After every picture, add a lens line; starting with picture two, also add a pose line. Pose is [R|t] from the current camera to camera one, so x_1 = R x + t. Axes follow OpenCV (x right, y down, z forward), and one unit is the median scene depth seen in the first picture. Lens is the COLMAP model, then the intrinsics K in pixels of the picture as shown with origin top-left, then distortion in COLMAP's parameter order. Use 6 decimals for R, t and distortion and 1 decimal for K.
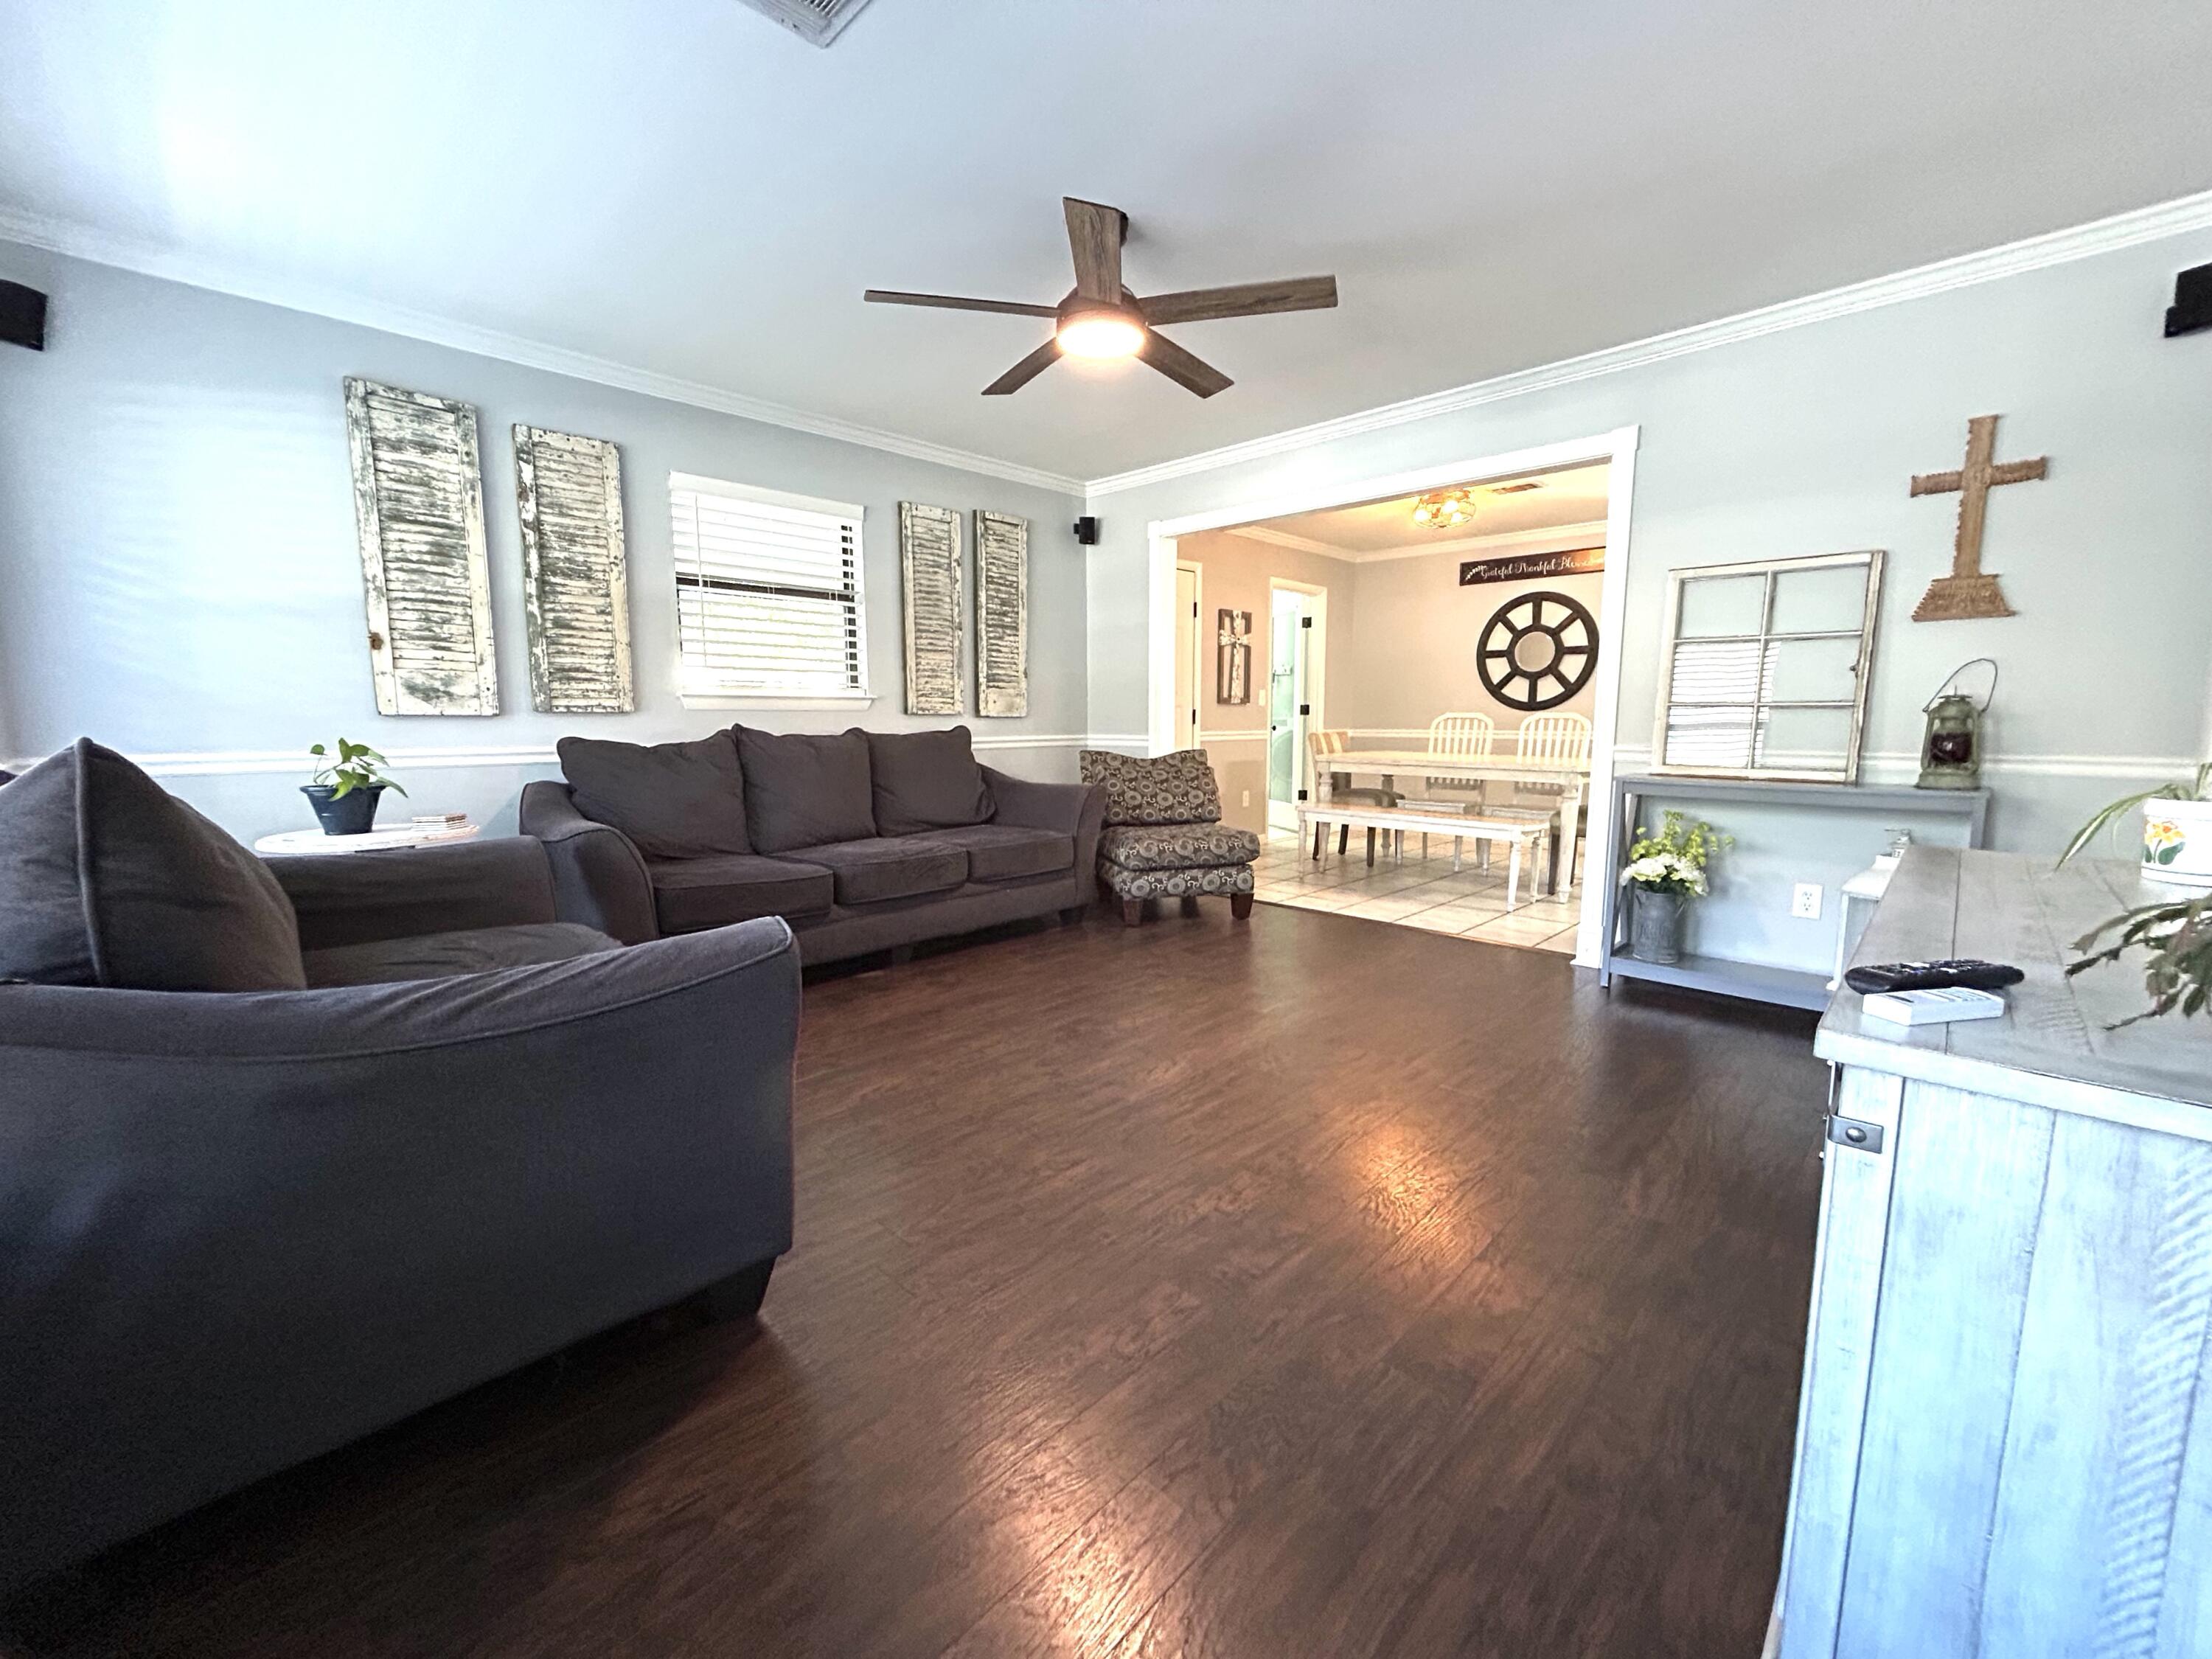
lens RADIAL K [[888.0, 0, 1118.7], [0, 888.0, 823.8], [0, 0, 1]] dist [-0.002485, 0.001393]
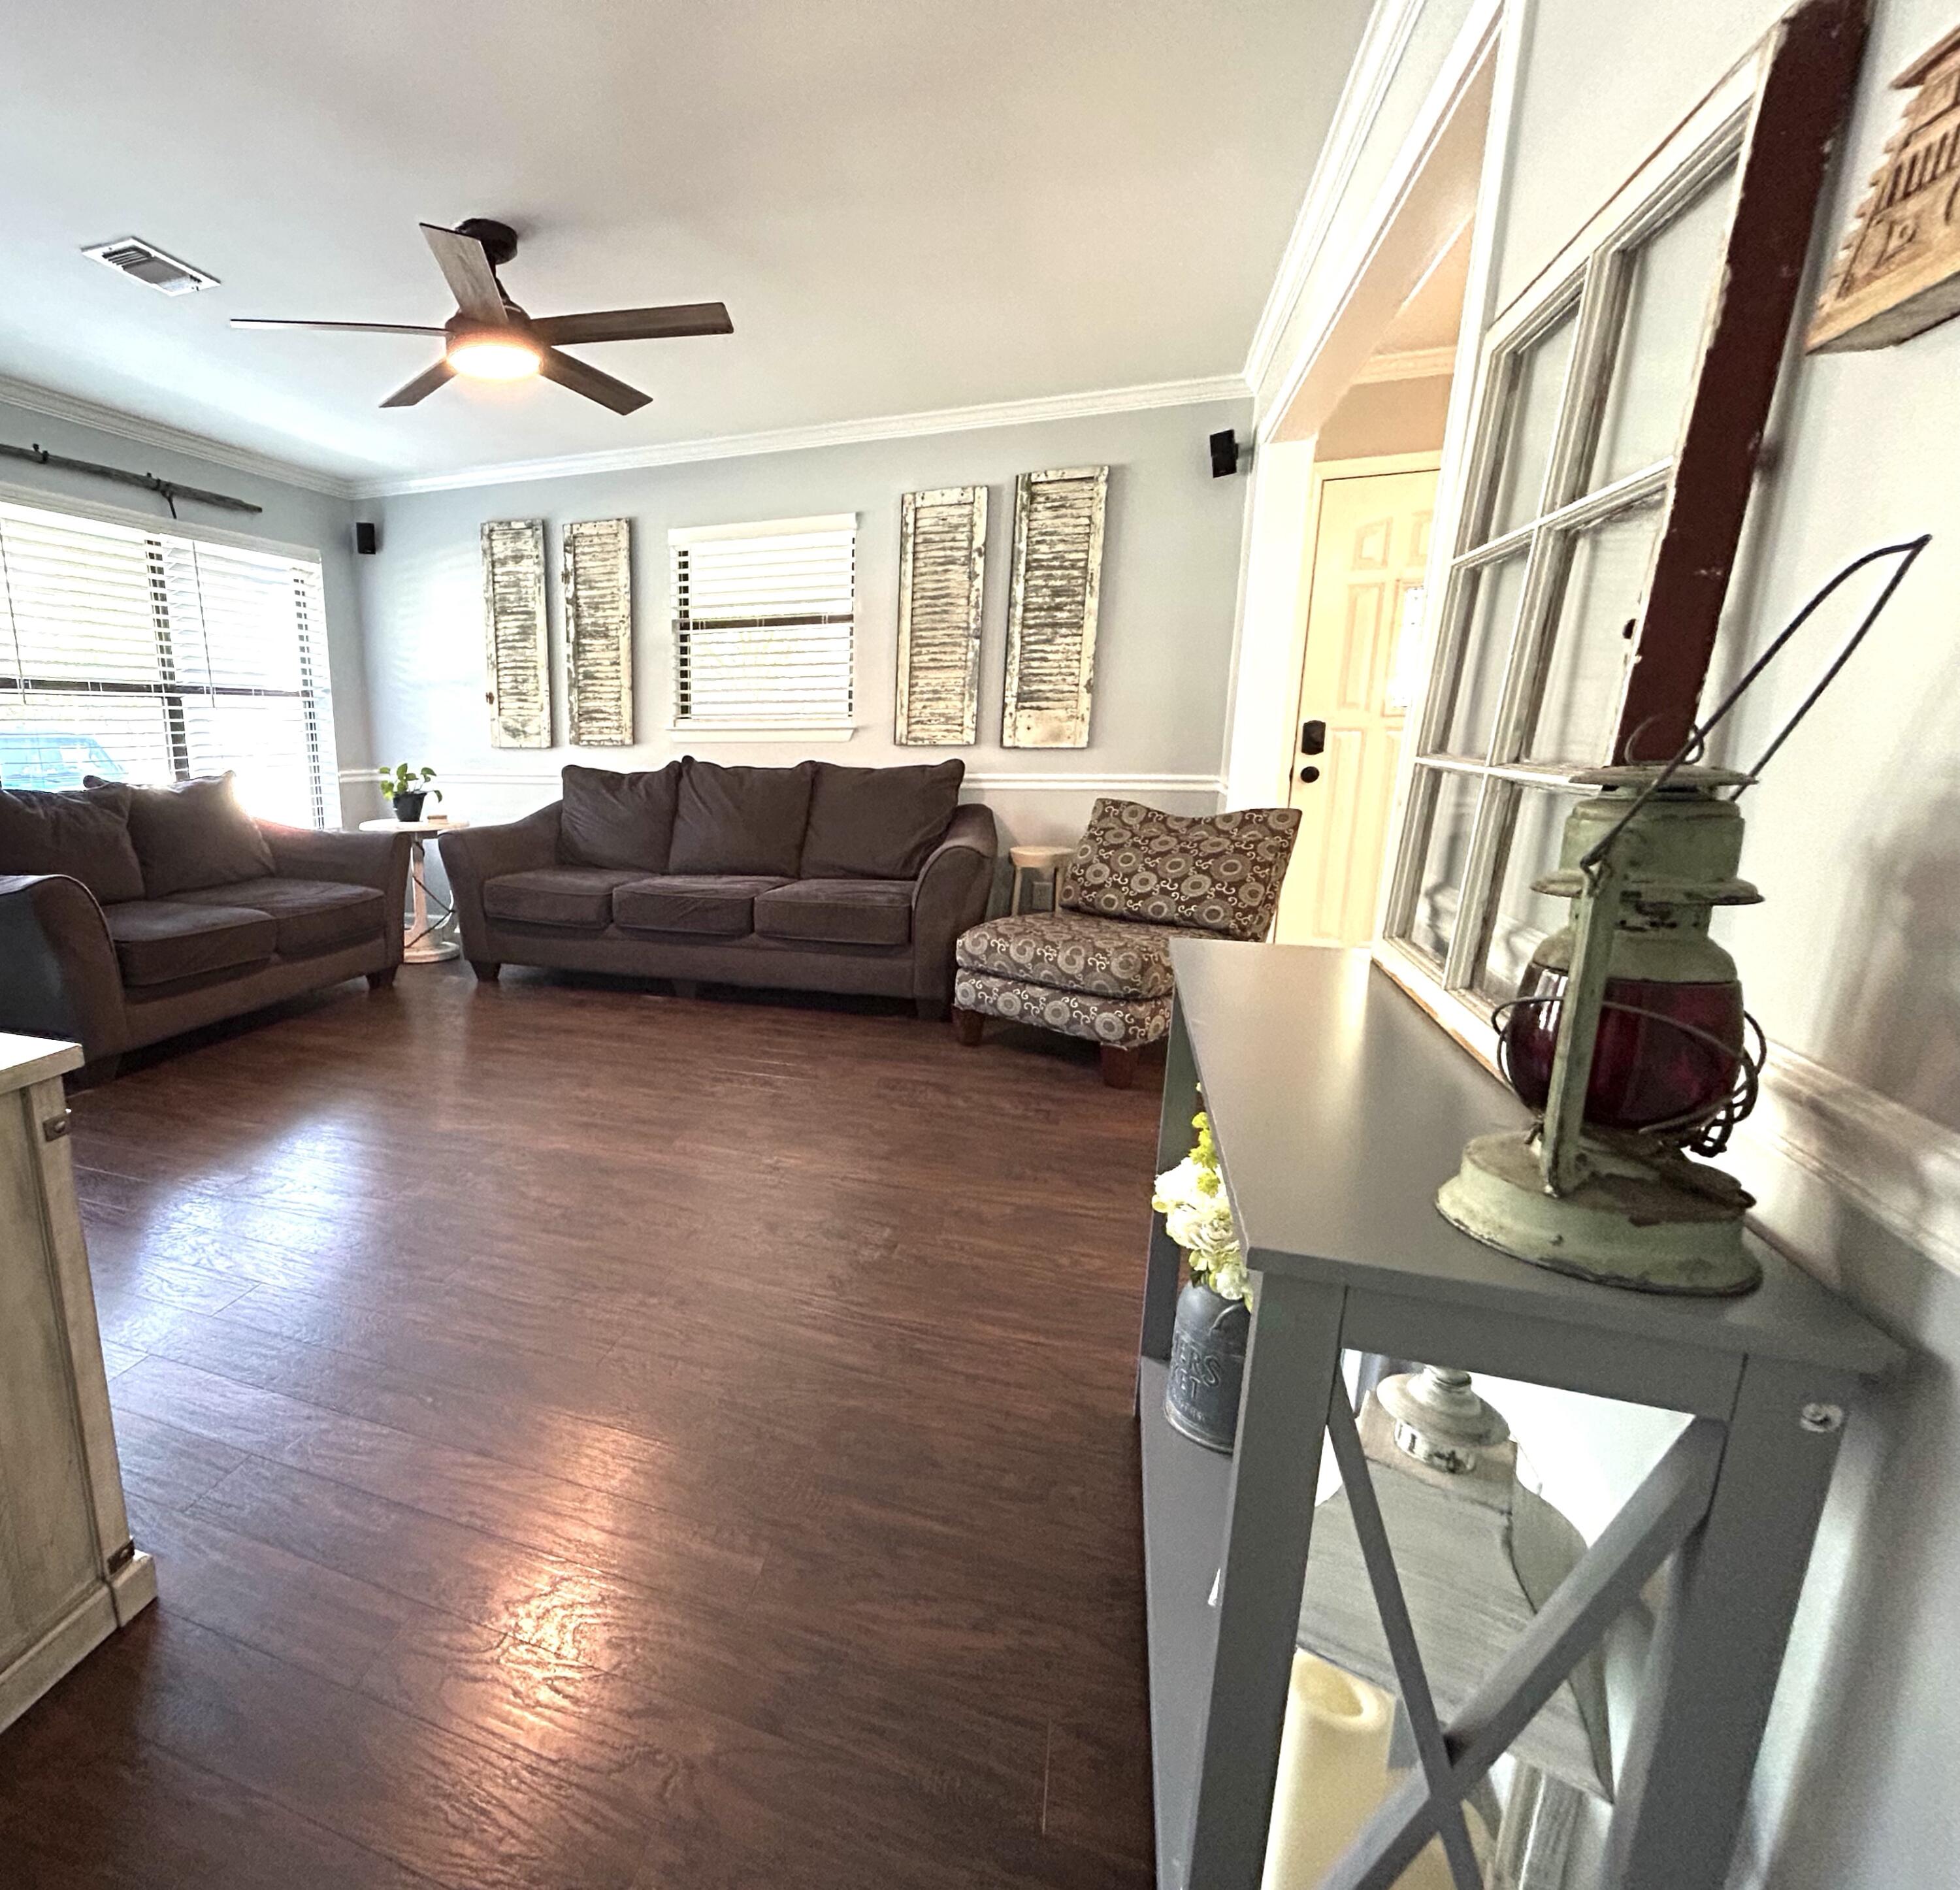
lens RADIAL K [[1133.2, 0, 892.9], [0, 1133.2, 962.9], [0, 0, 1]] dist [0.003438, 0.001248]
pose [[0.381849, 0.192090, -0.904042, 1.093535], [-0.101104, 0.980974, 0.165732, -0.130772], [0.918678, 0.028118, 0.394005, 0.753880]]
